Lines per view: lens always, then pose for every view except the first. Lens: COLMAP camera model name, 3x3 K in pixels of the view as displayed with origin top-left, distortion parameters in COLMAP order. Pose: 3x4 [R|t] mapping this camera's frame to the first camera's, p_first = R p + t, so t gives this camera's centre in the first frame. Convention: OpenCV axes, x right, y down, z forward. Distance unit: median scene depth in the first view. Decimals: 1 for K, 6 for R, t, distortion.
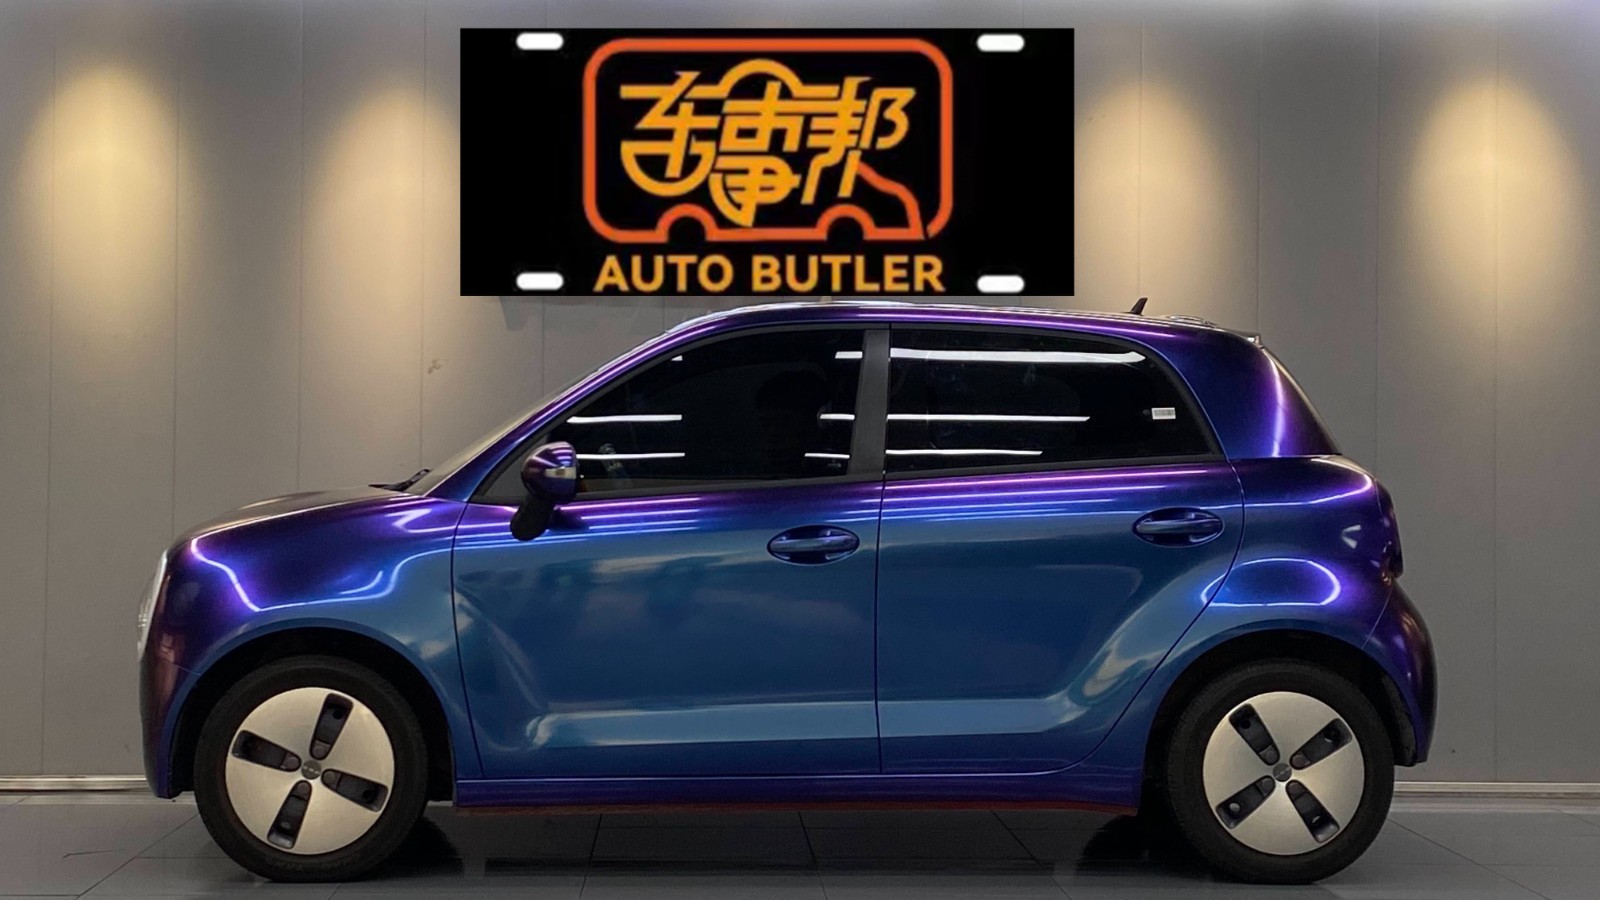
lens RADIAL K [[2797.6, 0, 797.8], [0, 2797.6, 448.9], [0, 0, 1]] dist [-0.007039, 0.000000]
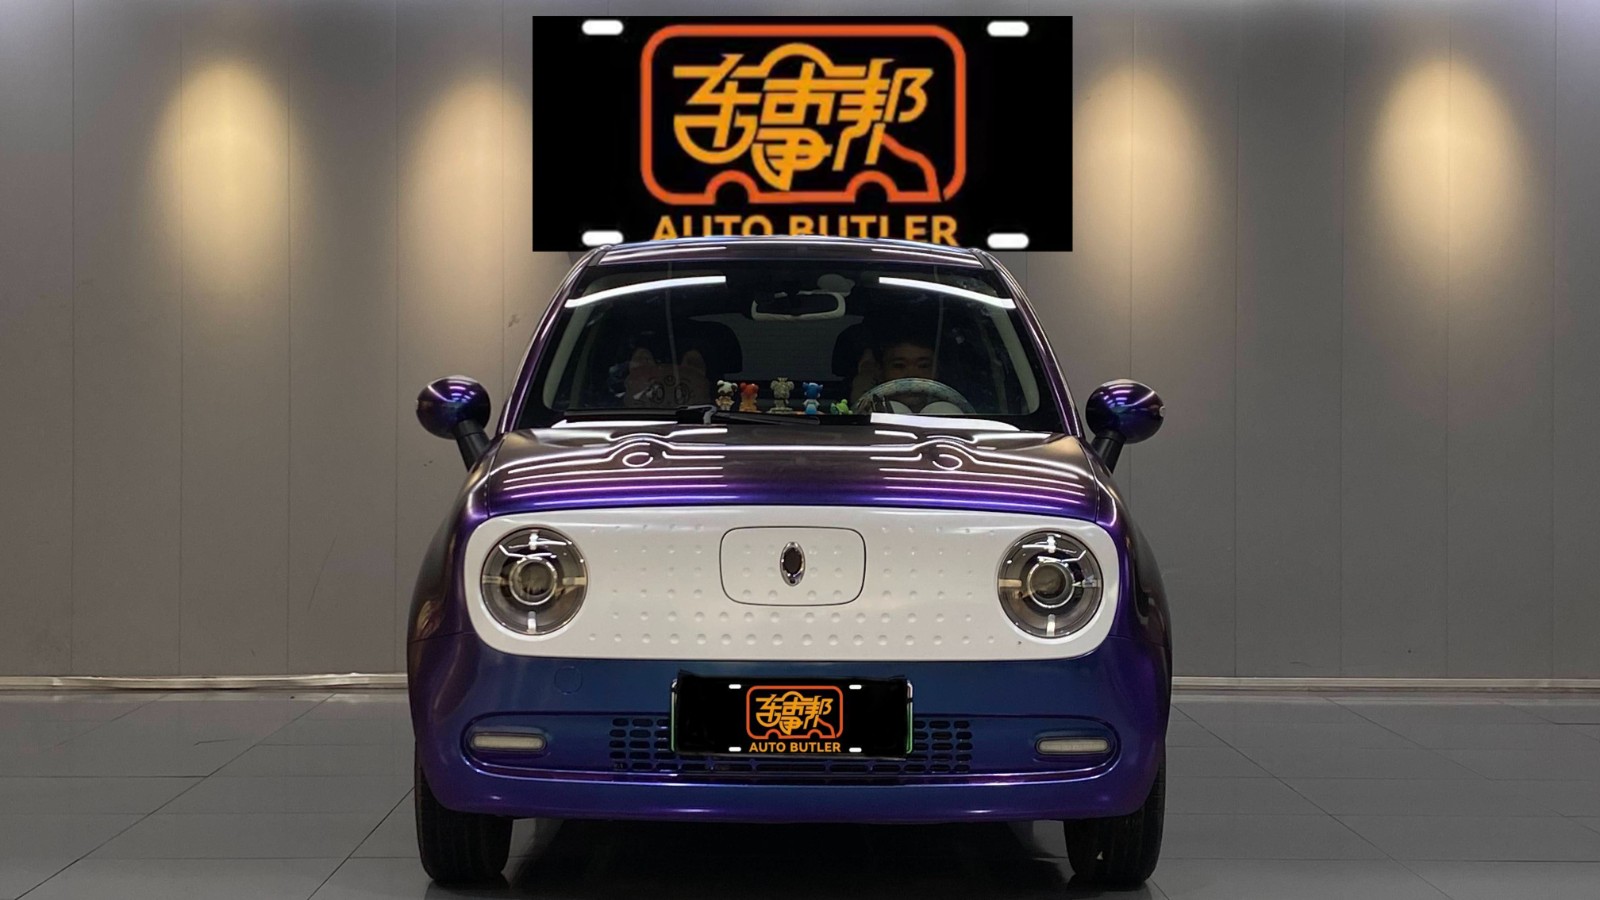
lens RADIAL K [[2489.2, 0, 795.3], [0, 2489.2, 508.2], [0, 0, 1]] dist [0.140262, 0.000000]
pose [[0.999901, -0.000172, -0.014076, 0.038176], [0.000924, 0.998571, 0.053438, -0.570101], [0.014046, -0.053446, 0.998472, -2.378835]]
